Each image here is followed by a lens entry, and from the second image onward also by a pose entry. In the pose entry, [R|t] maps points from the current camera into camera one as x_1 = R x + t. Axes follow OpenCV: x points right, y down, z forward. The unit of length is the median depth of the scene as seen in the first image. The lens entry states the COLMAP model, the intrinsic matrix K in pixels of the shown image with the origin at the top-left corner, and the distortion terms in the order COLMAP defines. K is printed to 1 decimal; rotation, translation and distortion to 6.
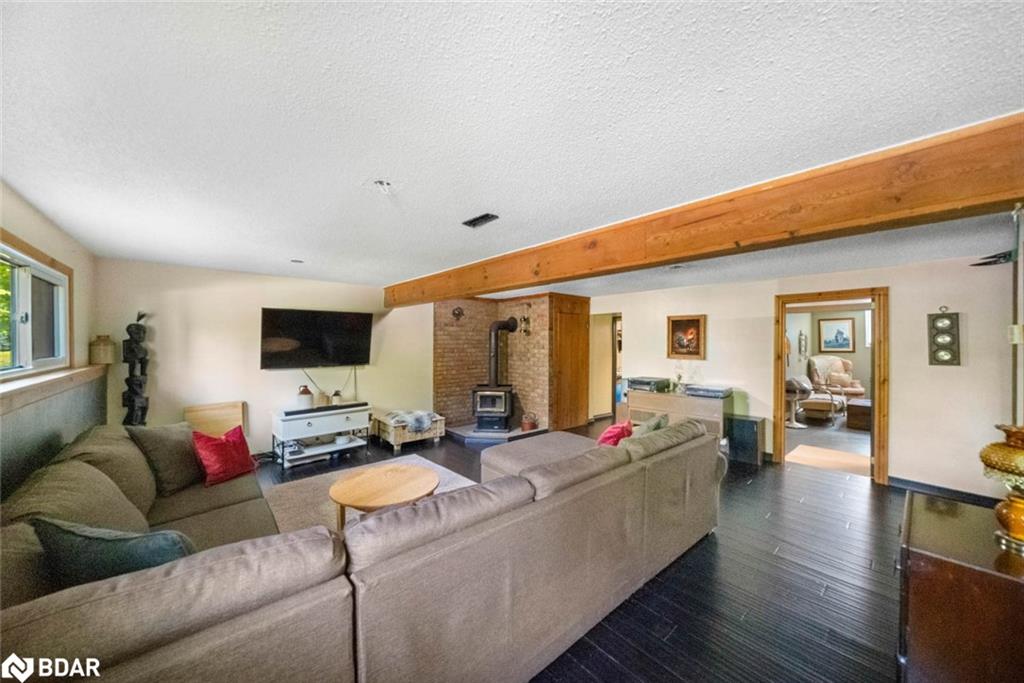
lens RADIAL K [[359.6, 0, 513.7], [0, 359.6, 343.4], [0, 0, 1]] dist [-0.007763, 0.000525]
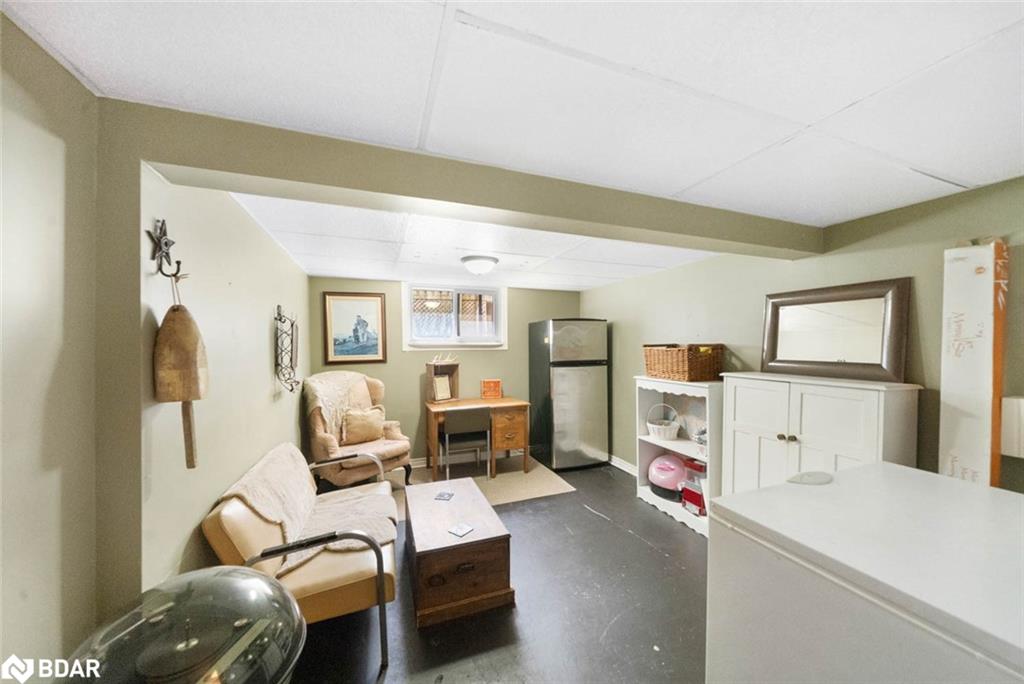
lens RADIAL K [[359.6, 0, 516.1], [0, 359.6, 349.6], [0, 0, 1]] dist [-0.007763, 0.000525]
pose [[0.352092, -0.011065, 0.935900, 0.543288], [0.005754, 0.999937, 0.009657, 0.003194], [-0.935948, 0.001985, 0.352134, 0.647138]]
